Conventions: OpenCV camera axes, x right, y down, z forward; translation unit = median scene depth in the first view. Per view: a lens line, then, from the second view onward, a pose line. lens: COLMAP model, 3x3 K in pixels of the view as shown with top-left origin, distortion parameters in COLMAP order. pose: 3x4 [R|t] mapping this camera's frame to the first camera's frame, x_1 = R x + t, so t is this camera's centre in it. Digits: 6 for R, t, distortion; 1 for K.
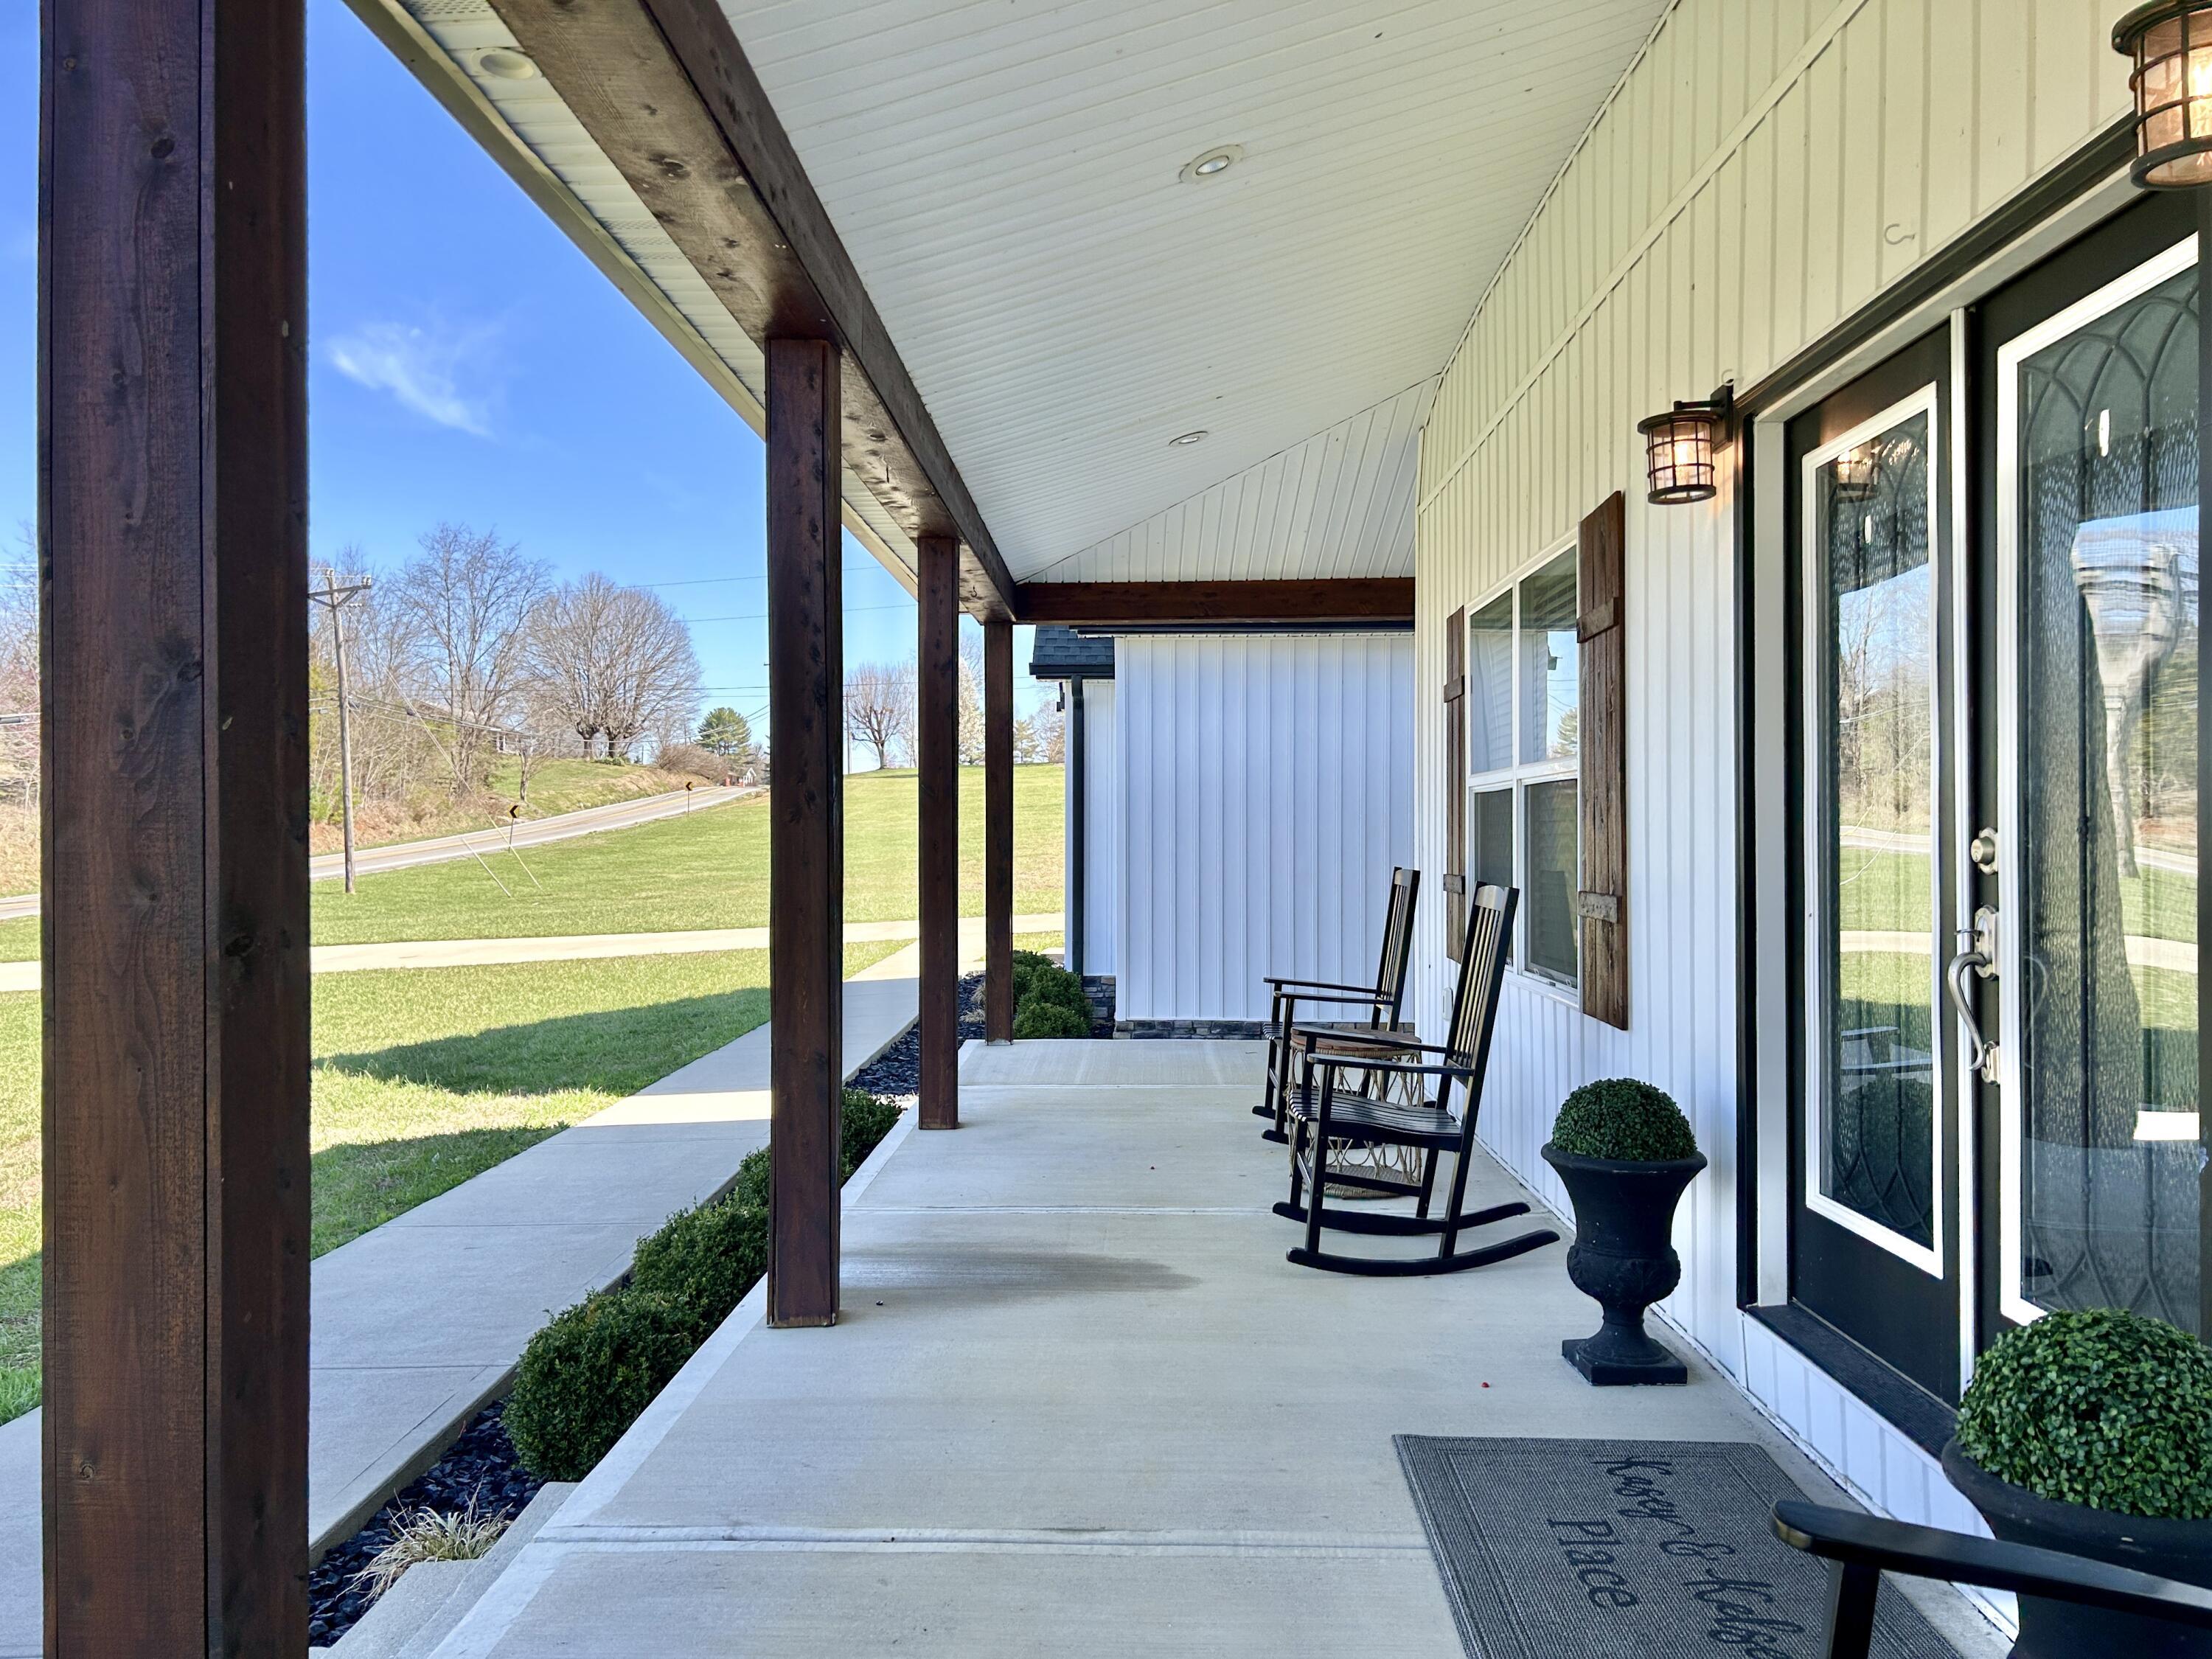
lens RADIAL K [[1676.8, 0, 1106.0], [0, 1676.8, 829.5], [0, 0, 1]] dist [-0.001554, -0.000628]
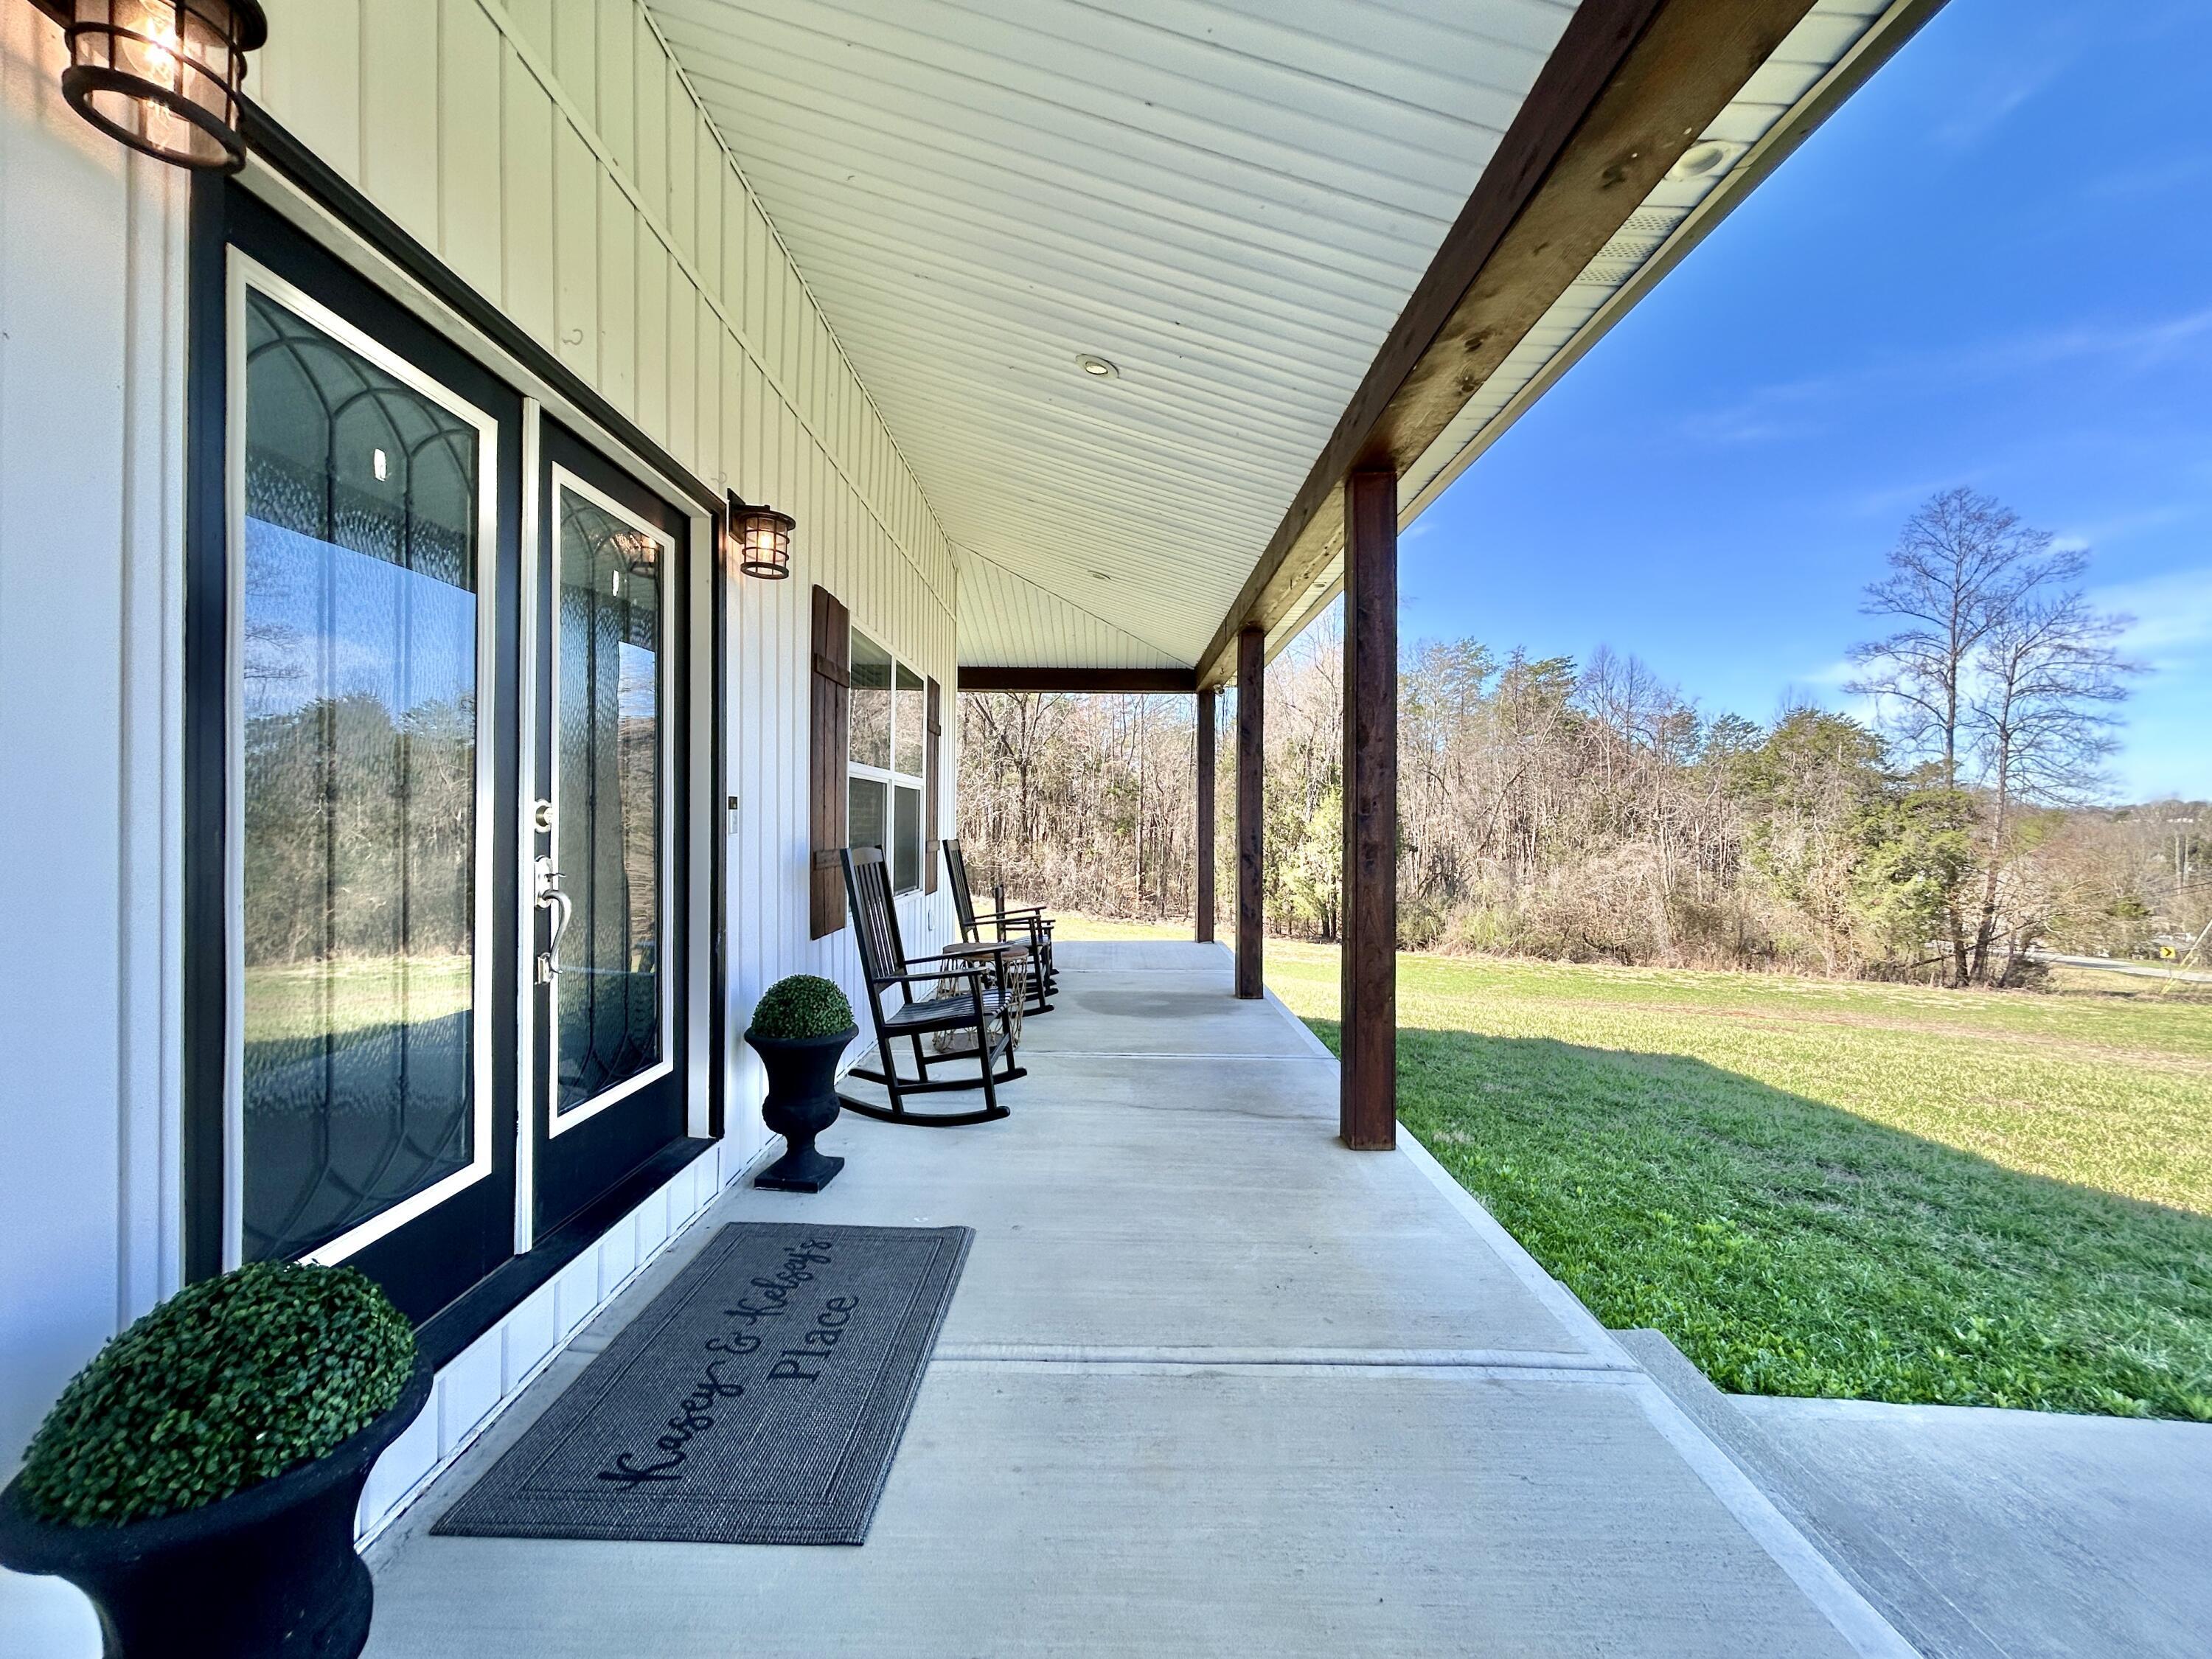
lens RADIAL K [[869.0, 0, 1085.5], [0, 869.0, 826.6], [0, 0, 1]] dist [0.002378, 0.000123]
pose [[-0.999948, -0.007841, -0.006509, 0.082559], [-0.007827, 0.999967, -0.002166, 0.021040], [0.006526, -0.002115, -0.999976, 1.671676]]
